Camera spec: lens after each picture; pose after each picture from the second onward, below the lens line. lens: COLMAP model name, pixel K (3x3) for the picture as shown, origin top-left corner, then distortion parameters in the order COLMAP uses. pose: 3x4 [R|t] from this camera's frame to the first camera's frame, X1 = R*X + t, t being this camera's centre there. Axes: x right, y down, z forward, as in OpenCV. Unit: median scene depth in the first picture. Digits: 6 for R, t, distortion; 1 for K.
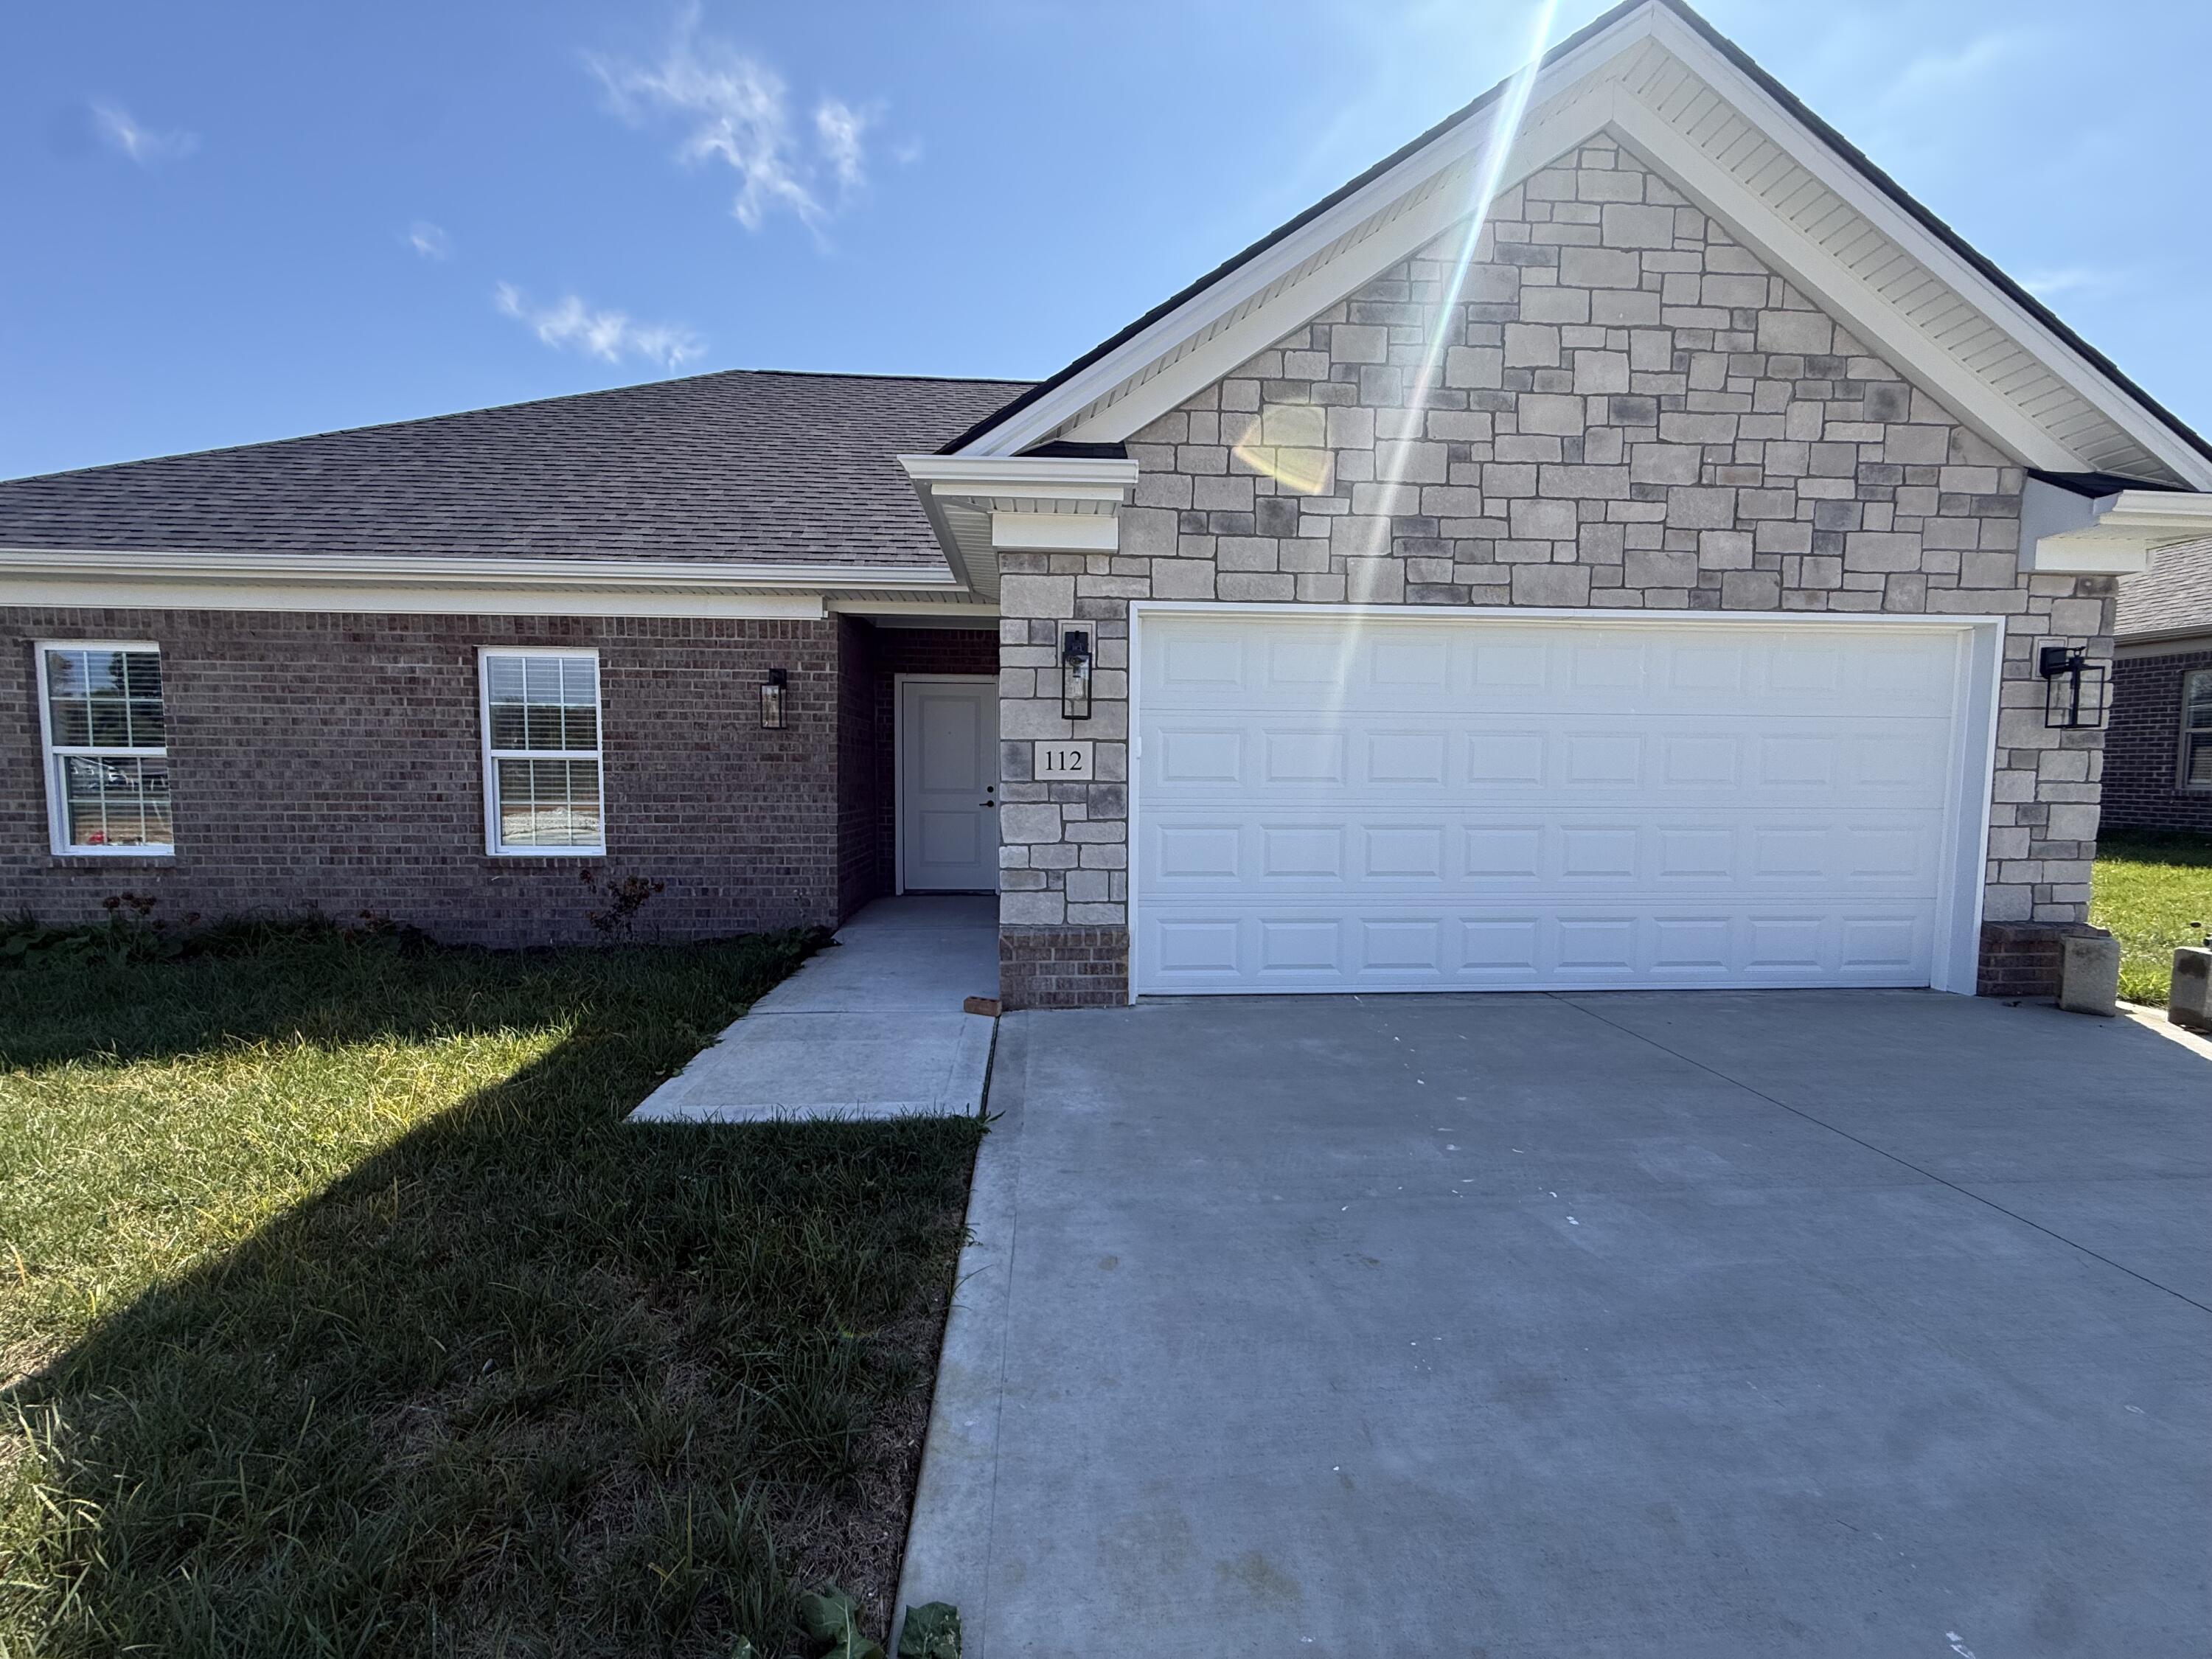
lens RADIAL K [[879.2, 0, 1093.0], [0, 879.2, 829.4], [0, 0, 1]] dist [0.001732, -0.000512]
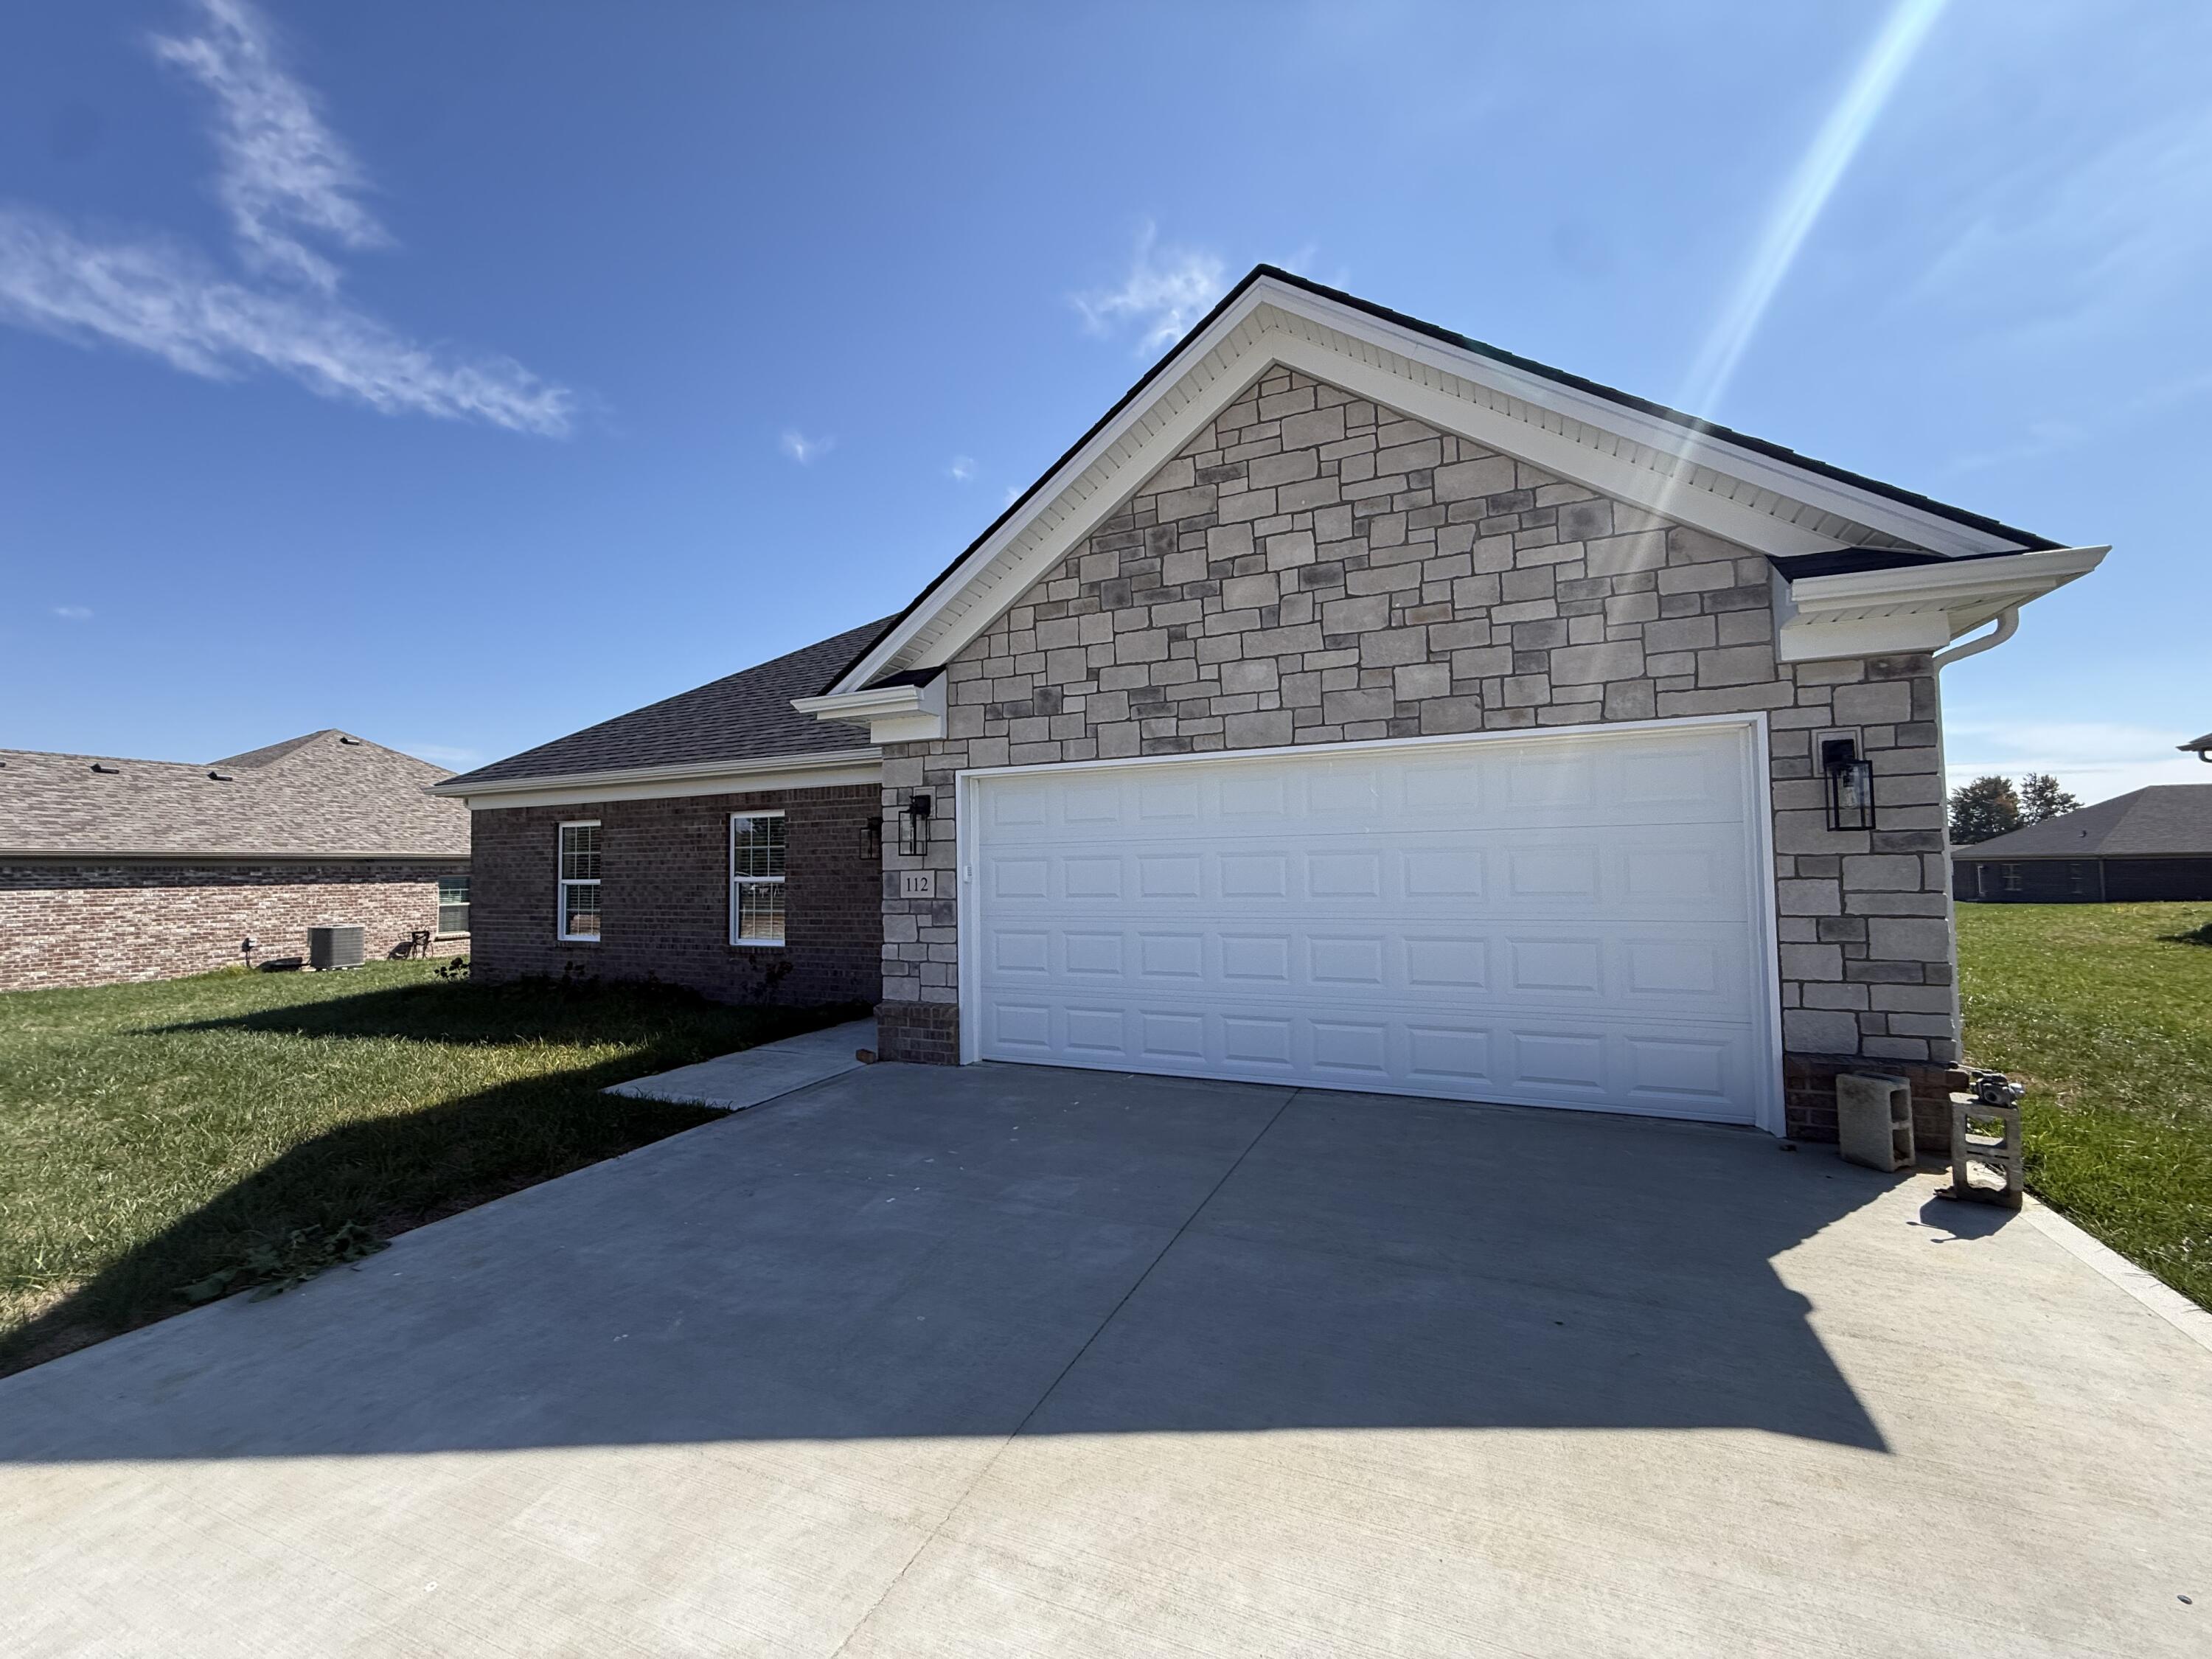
lens RADIAL K [[879.2, 0, 1095.6], [0, 879.2, 830.2], [0, 0, 1]] dist [0.001732, -0.000512]
pose [[0.884690, -0.042017, -0.464282, 0.649432], [-0.008998, 0.994205, -0.107120, -0.011607], [0.466092, 0.098946, 0.879186, -0.092793]]
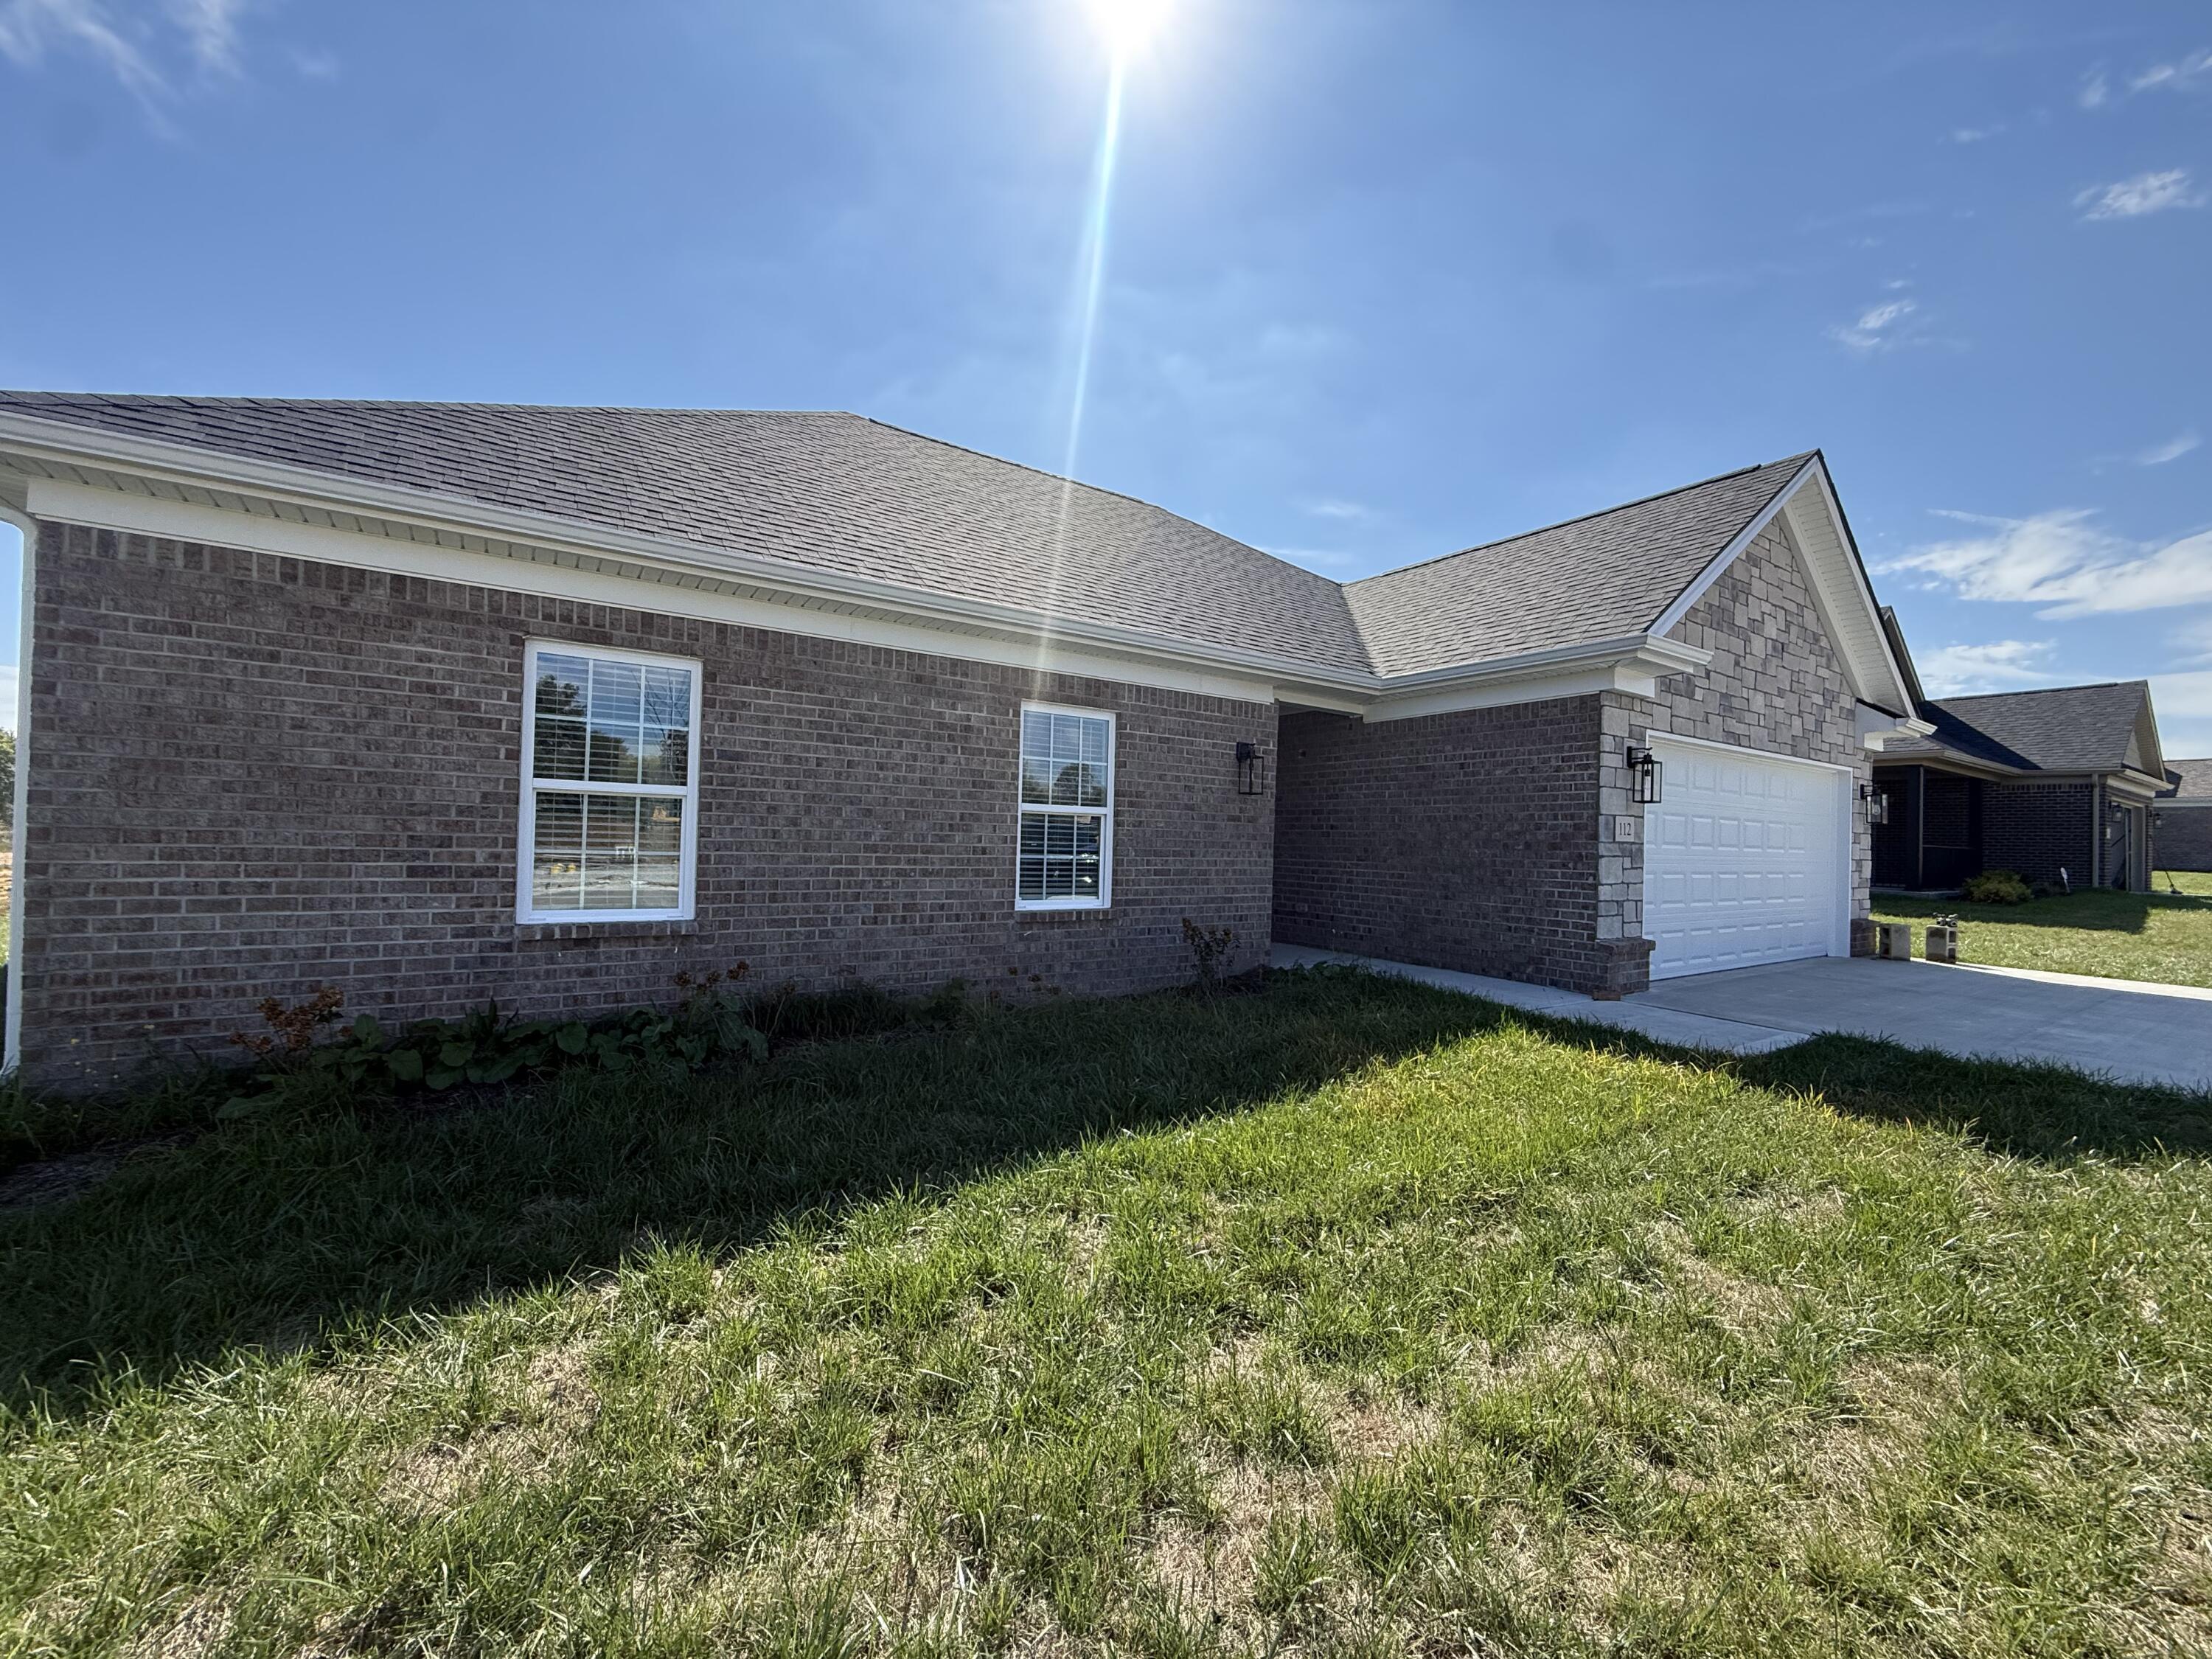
lens RADIAL K [[879.2, 0, 1084.9], [0, 879.2, 825.7], [0, 0, 1]] dist [0.001732, -0.000512]
pose [[0.862376, 0.023085, 0.505743, -1.176781], [0.016140, 0.997199, -0.073039, 0.008735], [-0.506012, 0.071149, 0.859587, 0.120956]]
